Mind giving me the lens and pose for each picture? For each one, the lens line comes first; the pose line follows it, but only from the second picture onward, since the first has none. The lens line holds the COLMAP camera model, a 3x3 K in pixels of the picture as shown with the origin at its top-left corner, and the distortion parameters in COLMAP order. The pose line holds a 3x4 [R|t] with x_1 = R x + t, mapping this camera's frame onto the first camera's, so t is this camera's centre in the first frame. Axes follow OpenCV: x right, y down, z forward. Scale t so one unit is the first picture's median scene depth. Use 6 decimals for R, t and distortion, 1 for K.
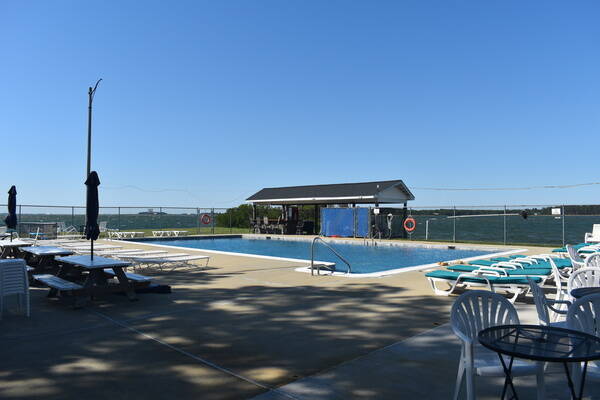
lens RADIAL K [[468.4, 0, 300.0], [0, 468.4, 200.0], [0, 0, 1]] dist [-0.109559, -0.000556]
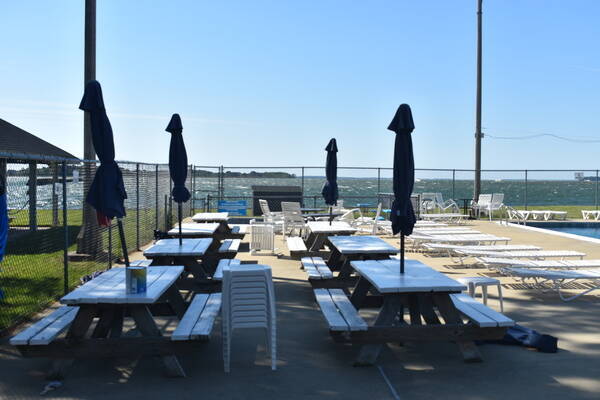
lens RADIAL K [[719.2, 0, 300.0], [0, 719.2, 200.0], [0, 0, 1]] dist [-0.007686, -0.013171]
pose [[0.762856, 0.017136, -0.646342, -0.008942], [0.020007, 0.998544, 0.050087, 0.004407], [0.646259, -0.051141, 0.761403, 0.195562]]
